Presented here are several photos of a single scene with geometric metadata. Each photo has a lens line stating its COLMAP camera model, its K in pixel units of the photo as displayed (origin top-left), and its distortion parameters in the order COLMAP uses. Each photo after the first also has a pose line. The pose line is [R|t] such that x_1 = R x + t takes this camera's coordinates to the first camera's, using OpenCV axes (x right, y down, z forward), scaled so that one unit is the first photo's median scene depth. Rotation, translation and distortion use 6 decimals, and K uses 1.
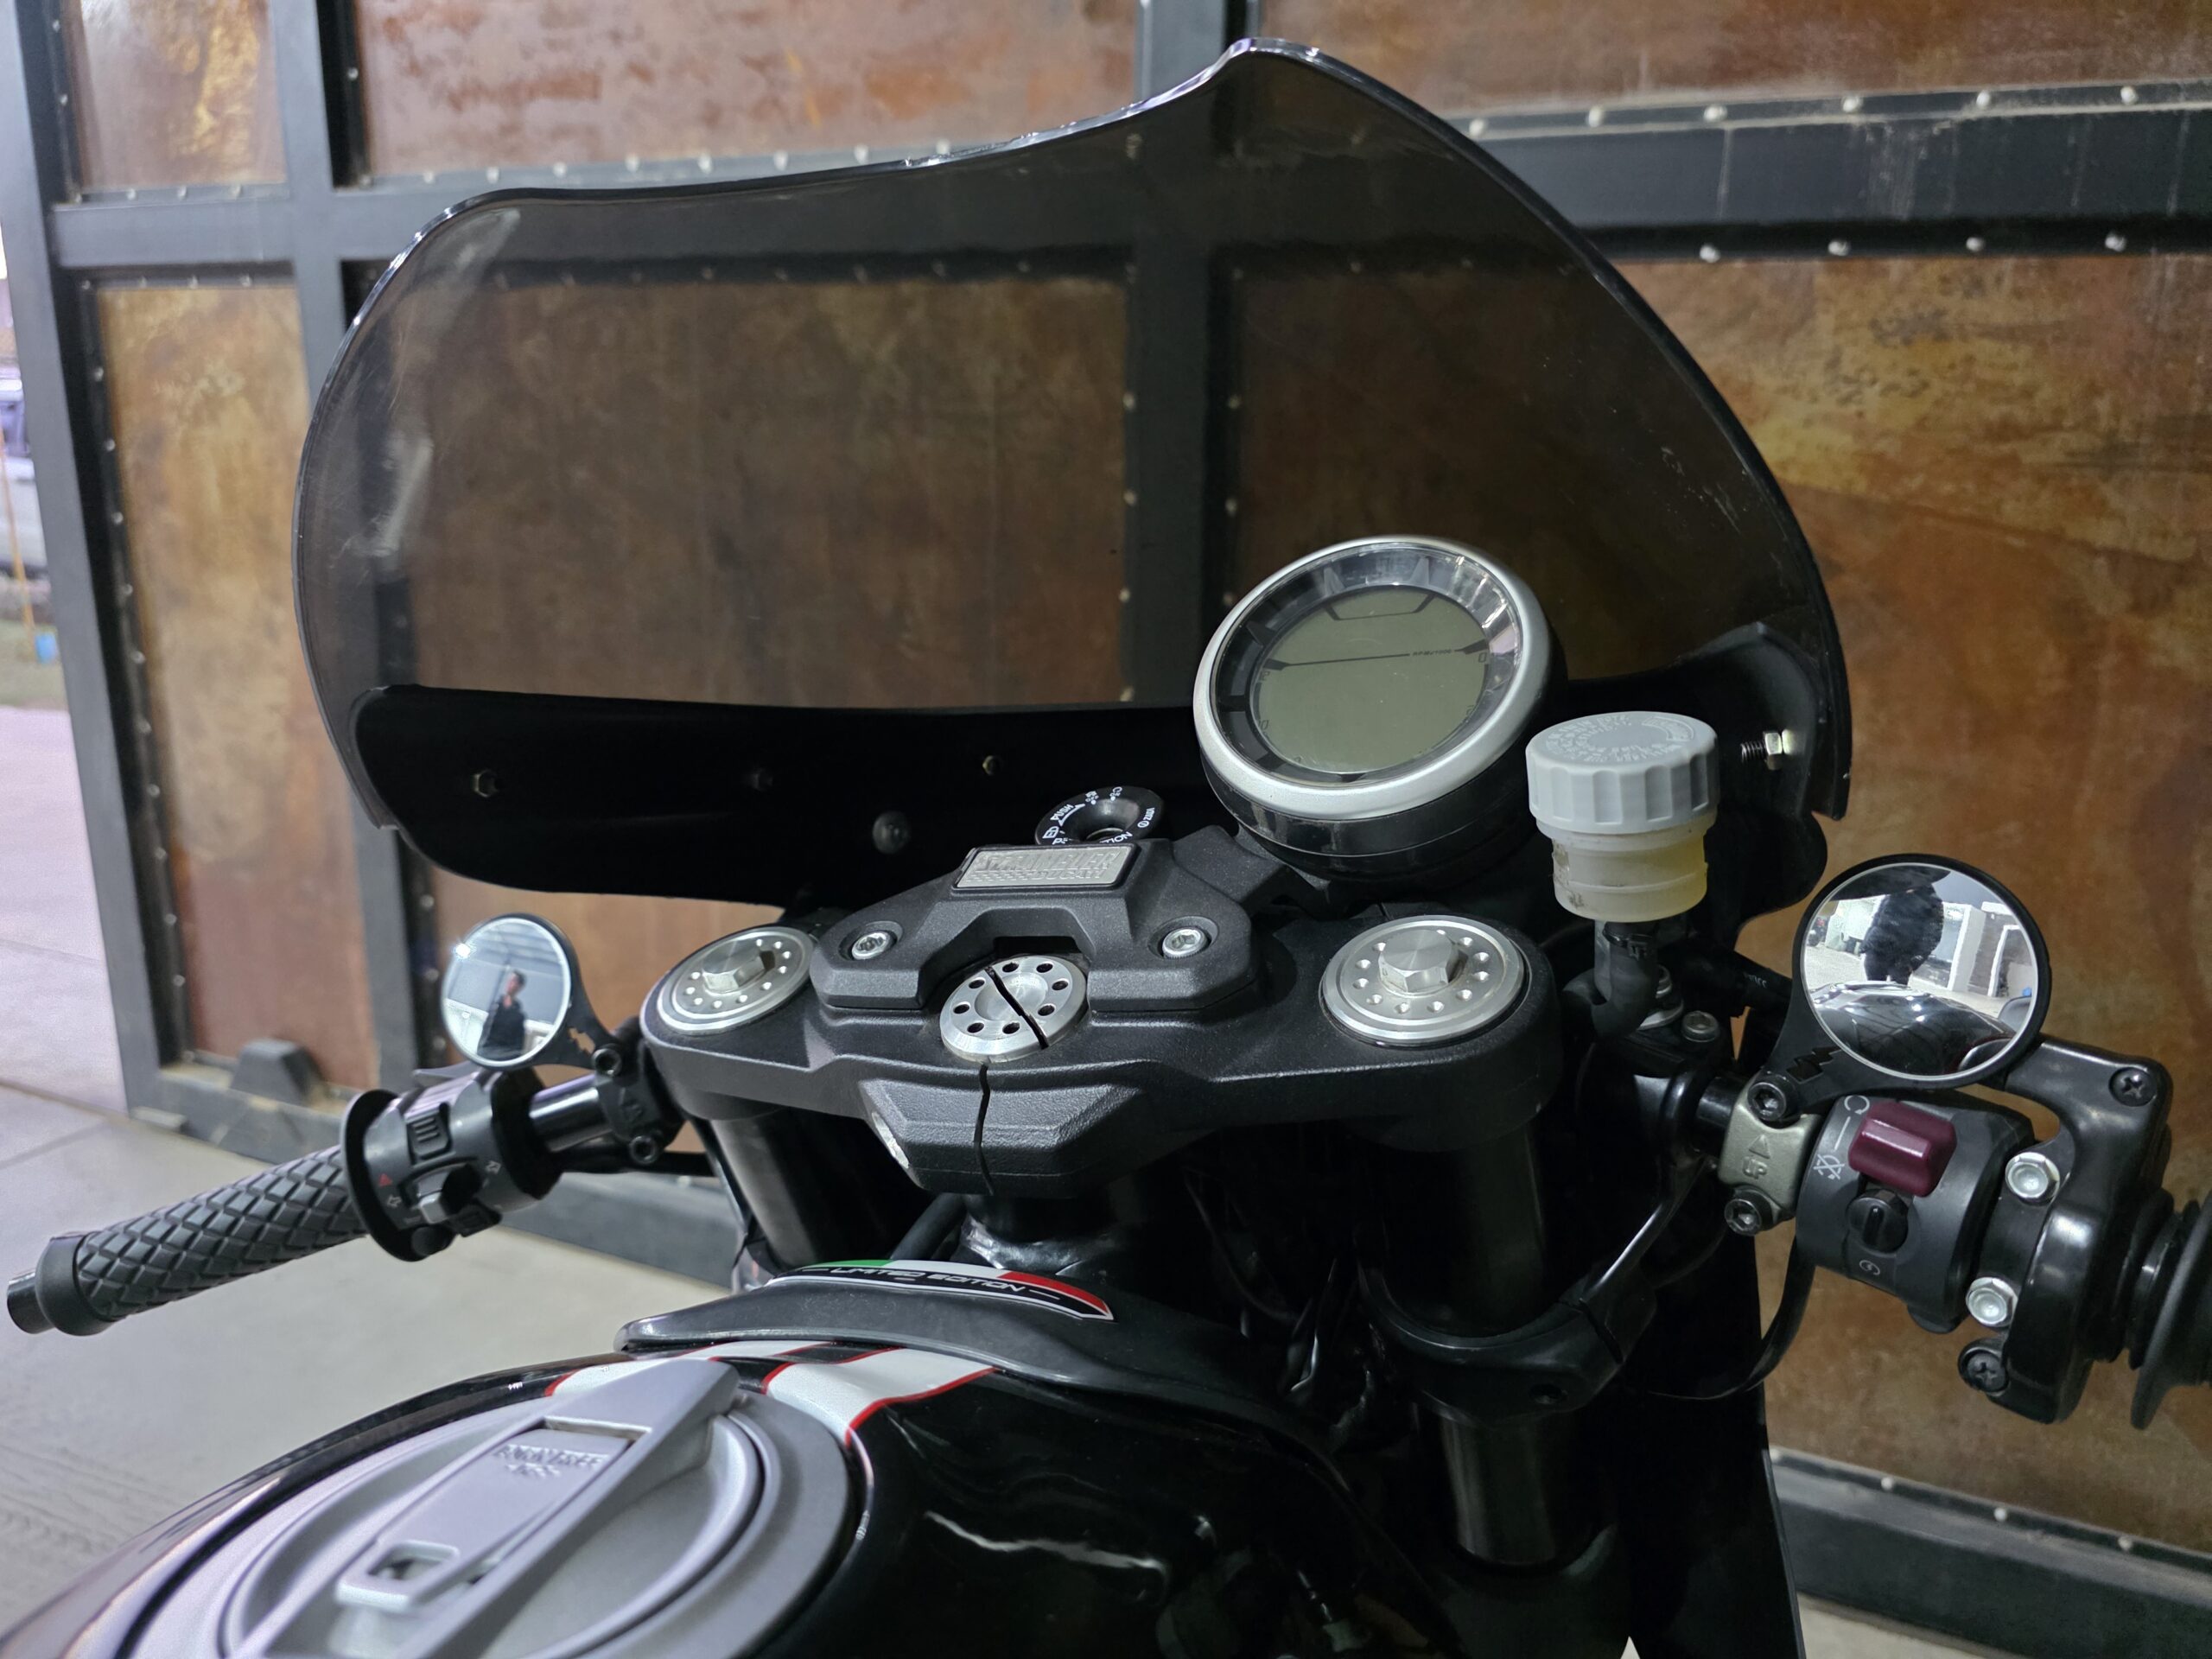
lens RADIAL K [[1512.1, 0, 1114.9], [0, 1512.1, 843.9], [0, 0, 1]] dist [0.019096, -0.026466]
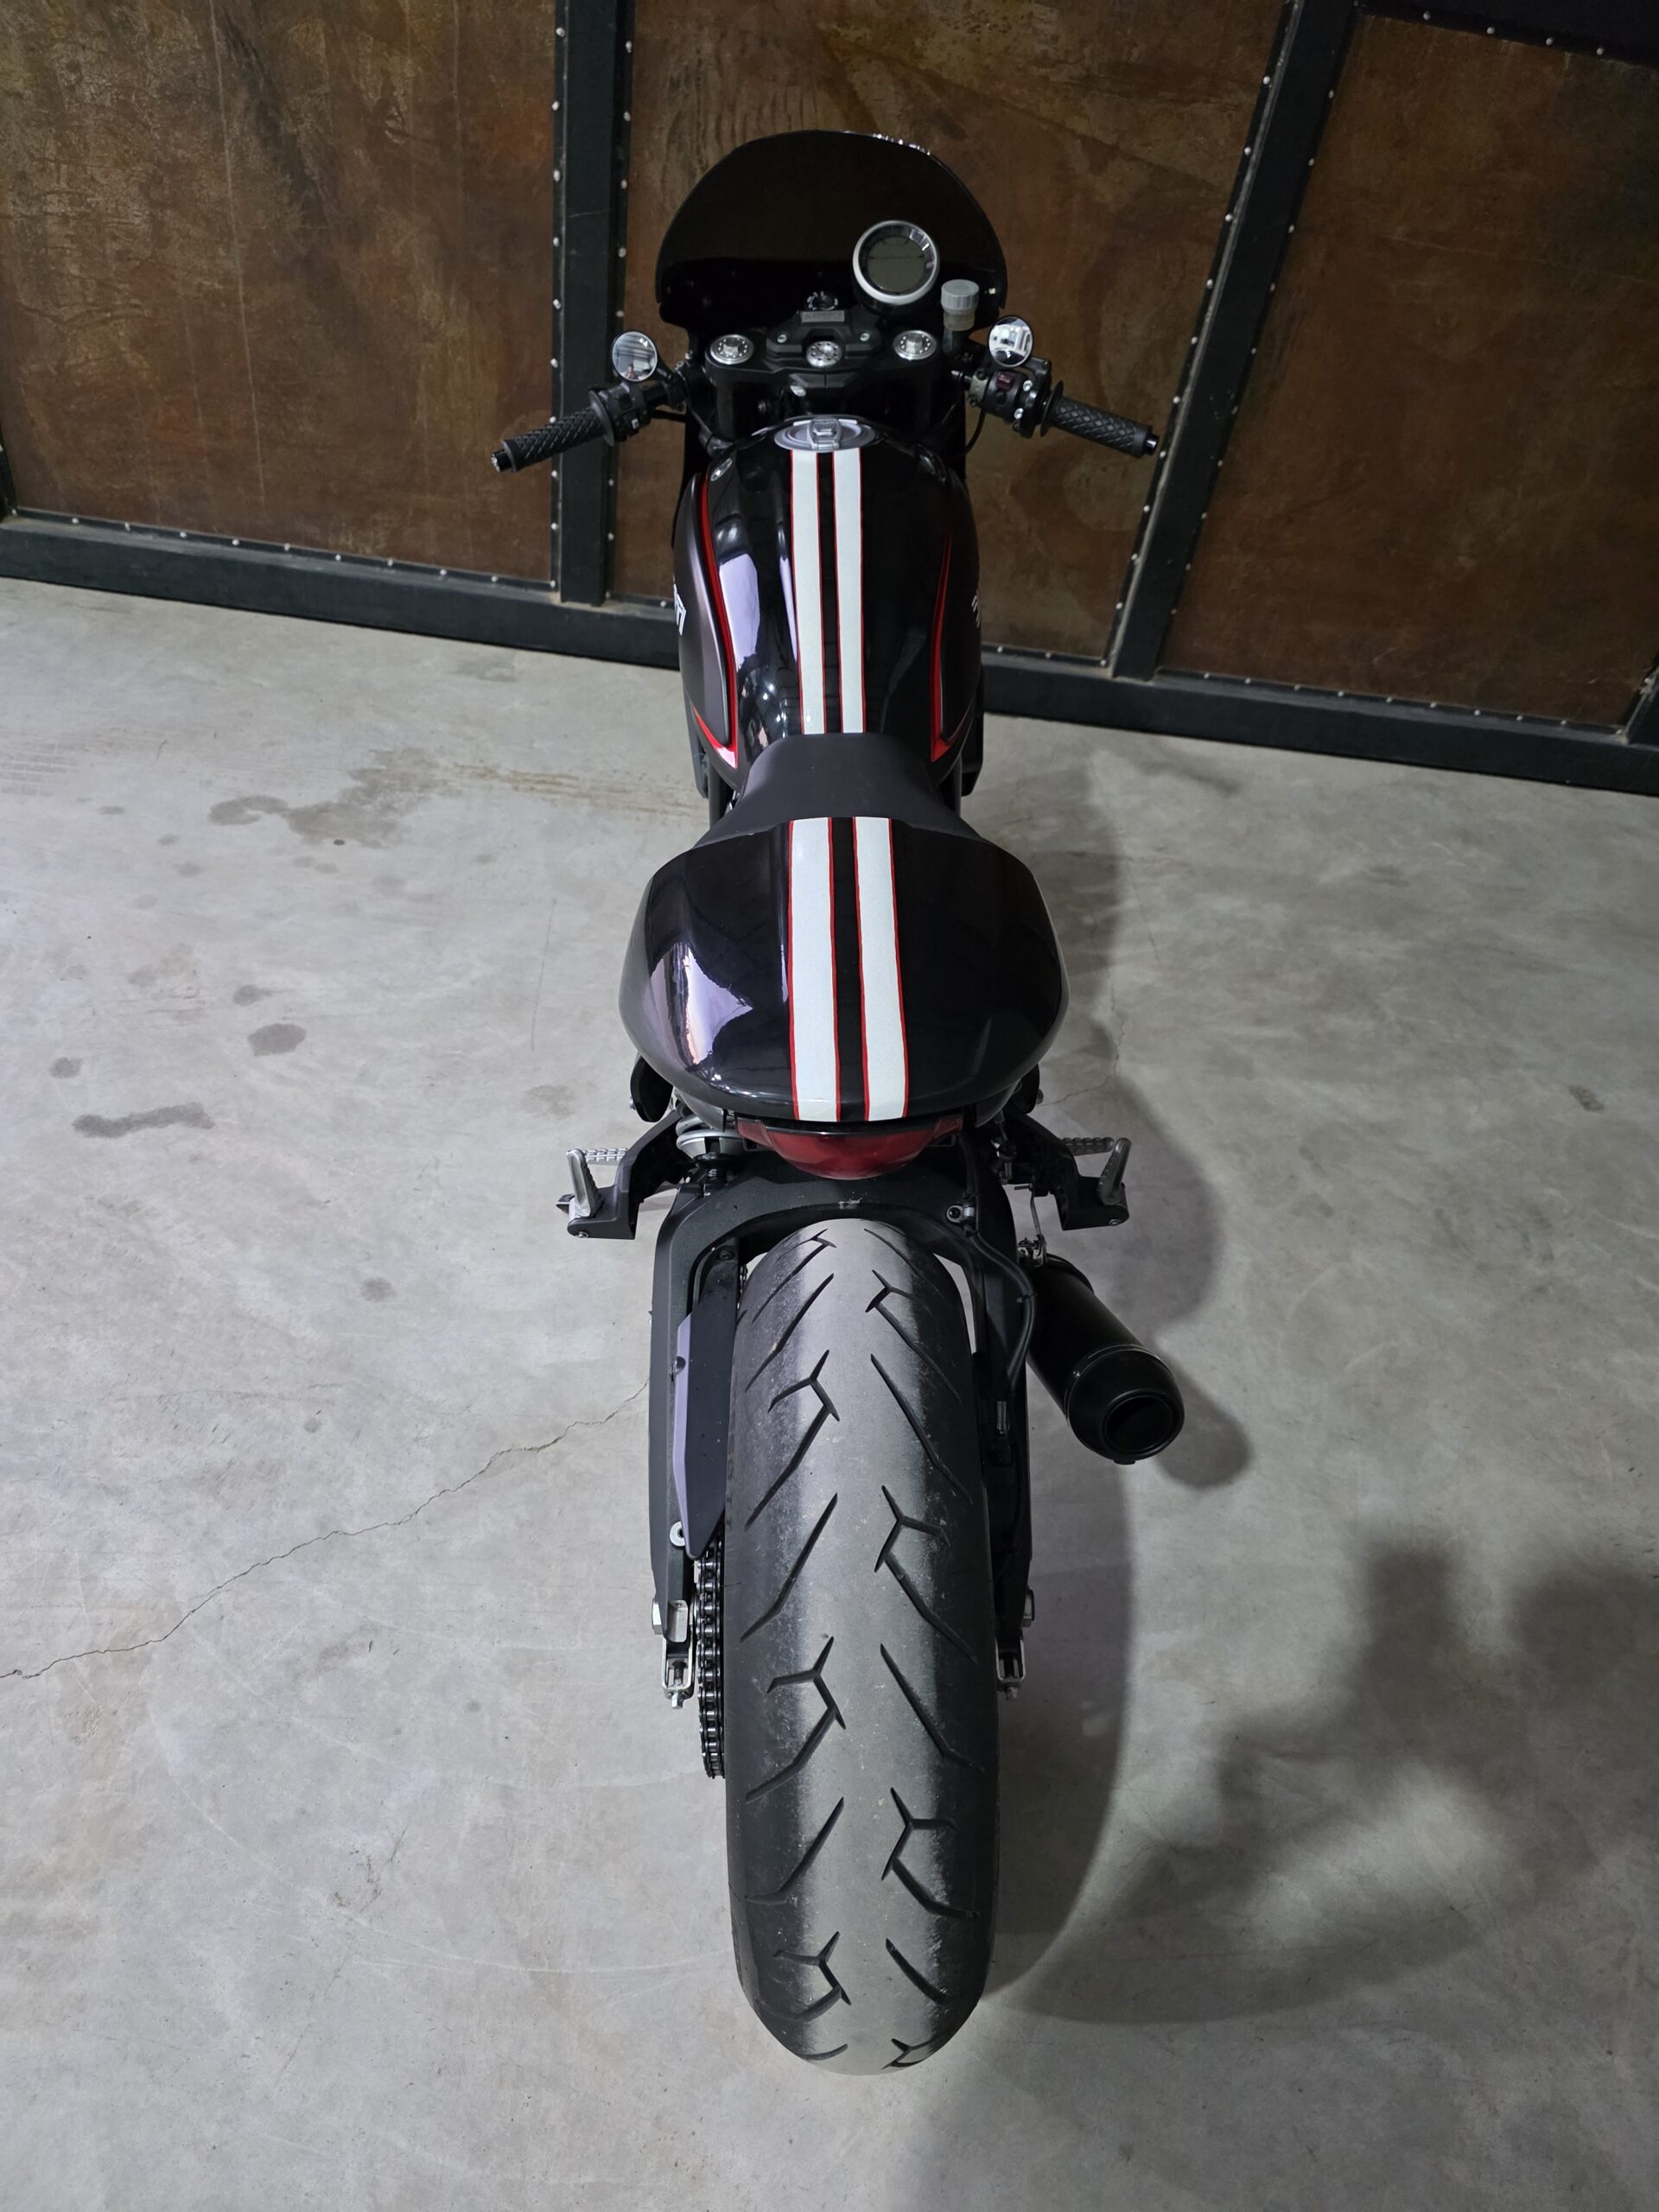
lens RADIAL K [[1512.1, 0, 836.8], [0, 1512.1, 1120.0], [0, 0, 1]] dist [0.019096, -0.026466]
pose [[0.911553, -0.186016, 0.366700, -0.642731], [-0.019207, 0.871582, 0.489874, -0.033682], [-0.410733, -0.453590, 0.790920, -1.082500]]
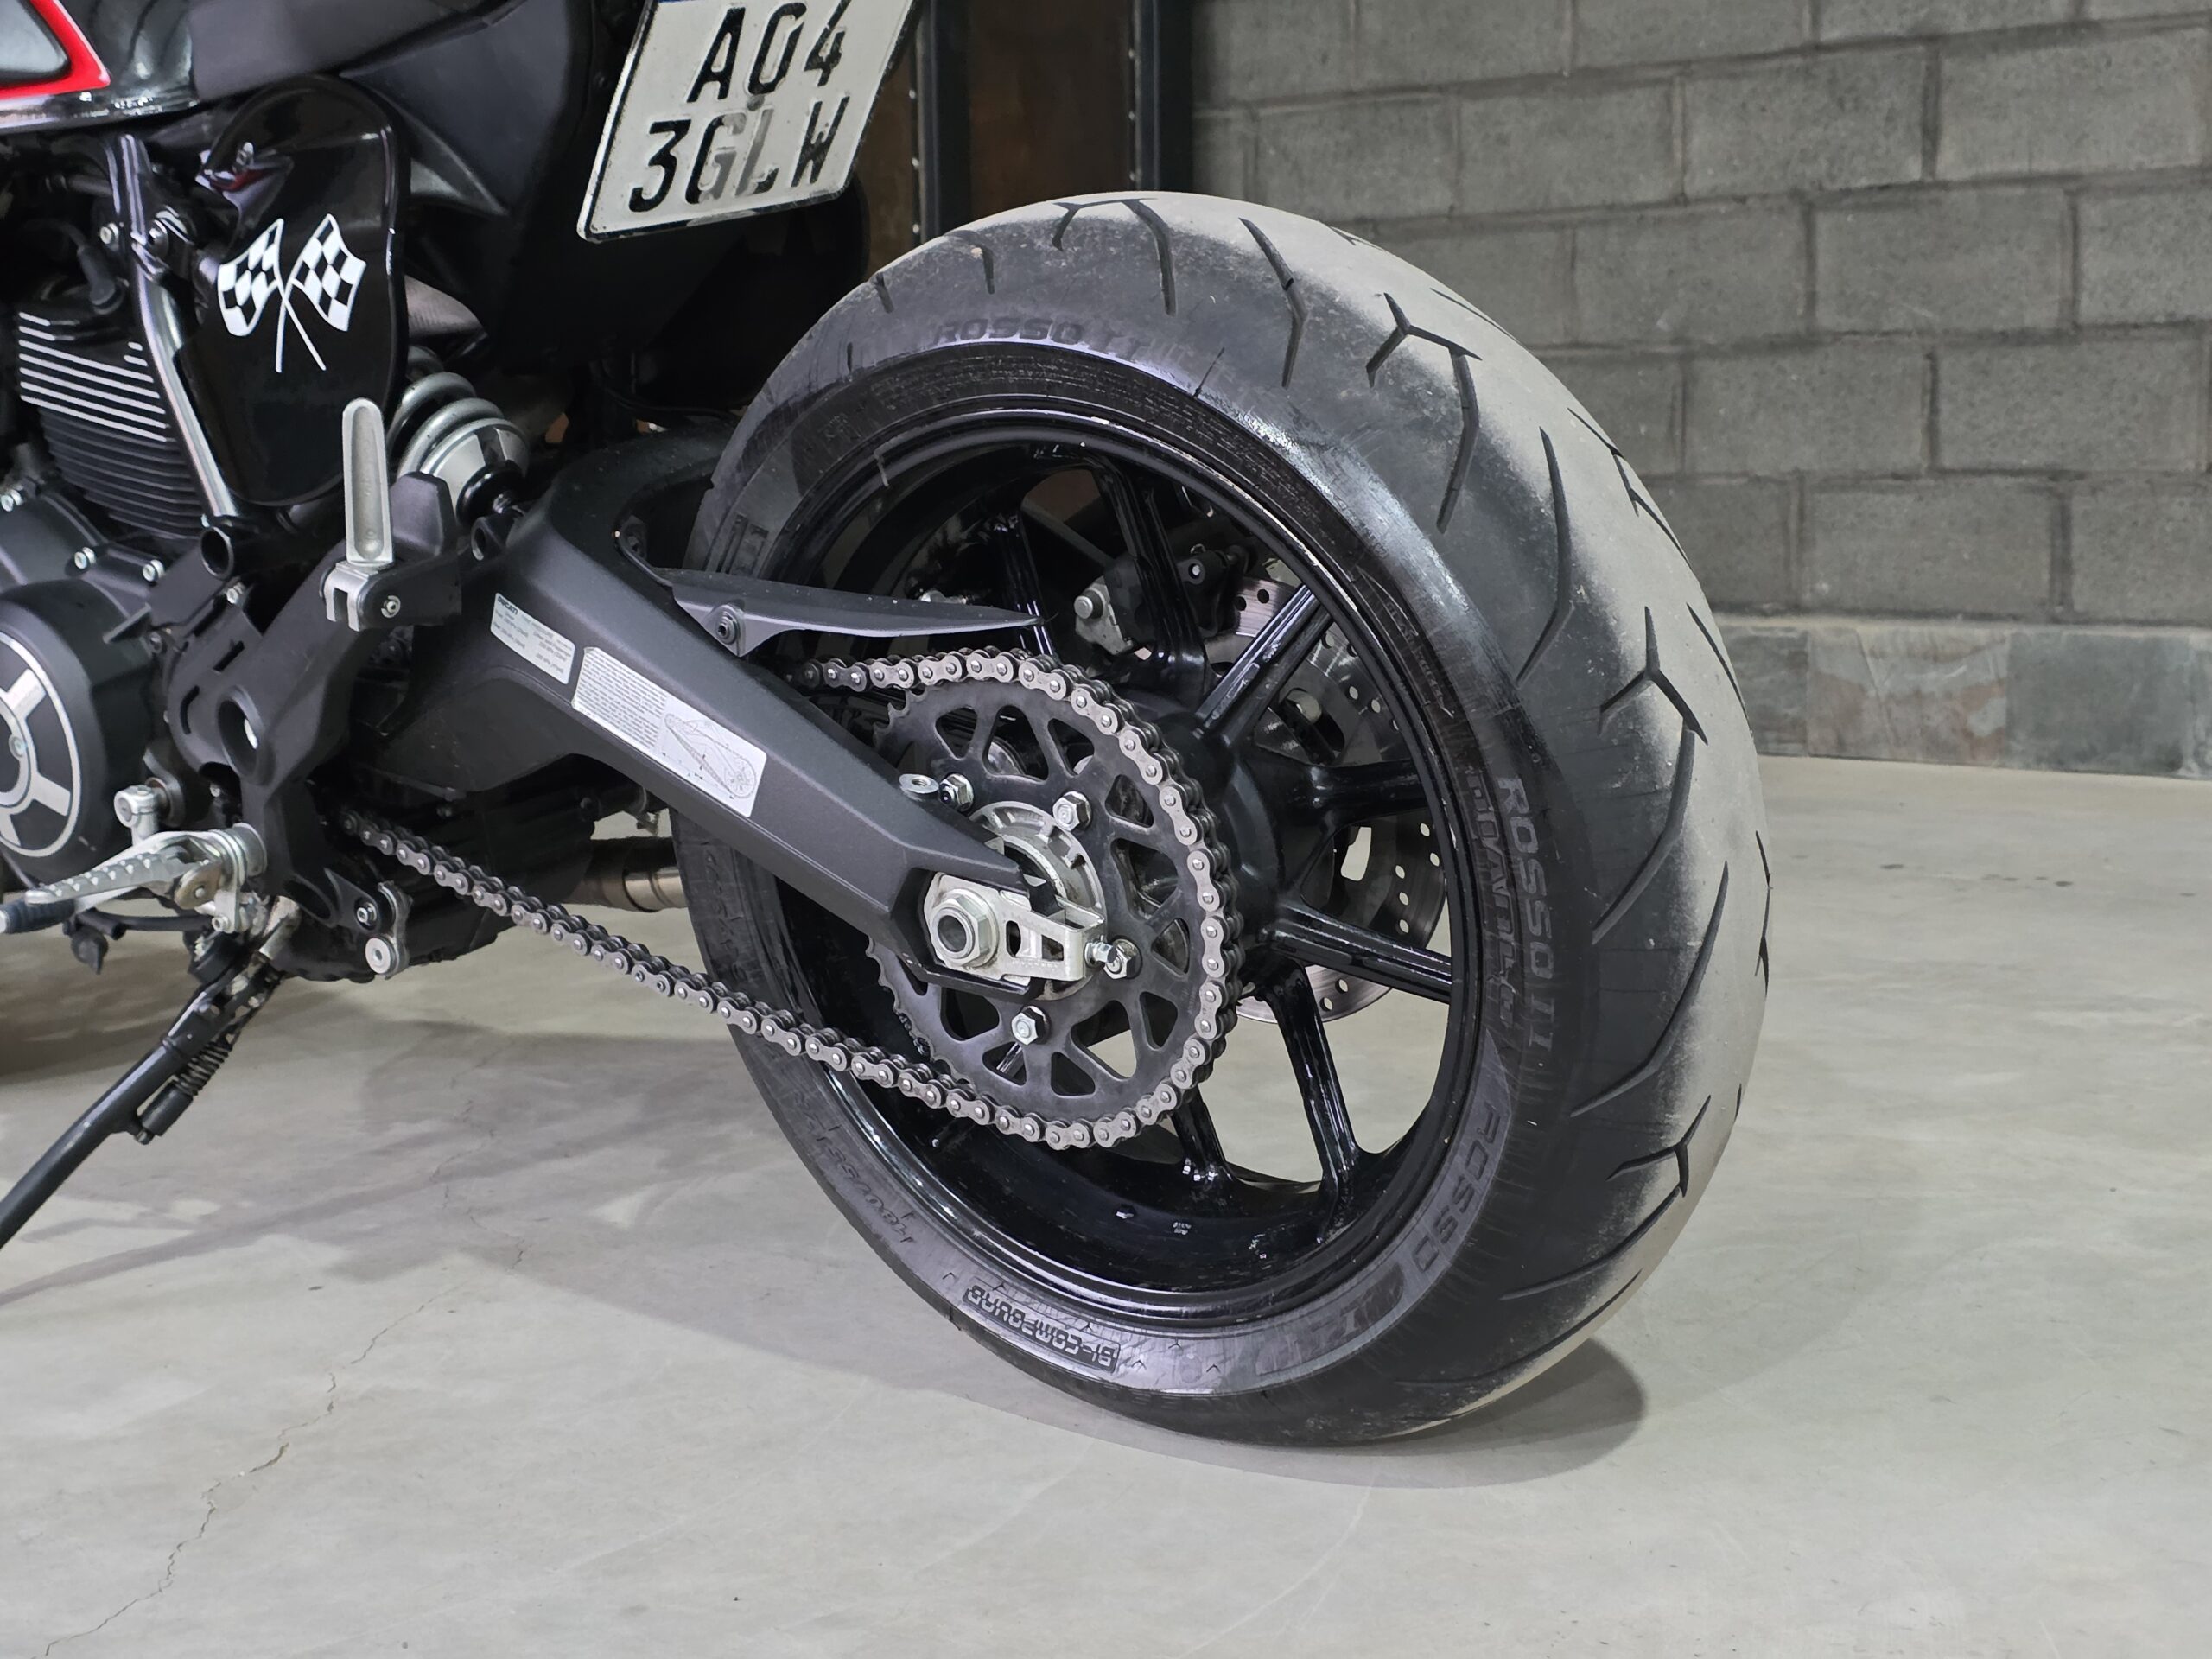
lens RADIAL K [[3027.2, 0, 1177.7], [0, 3027.2, 831.0], [0, 0, 1]] dist [0.069814, 0.000000]
pose [[0.263569, -0.150022, 0.952903, -1.514838], [0.259838, 0.962363, 0.079641, 0.650502], [-0.928986, 0.226609, 0.292631, -0.803092]]
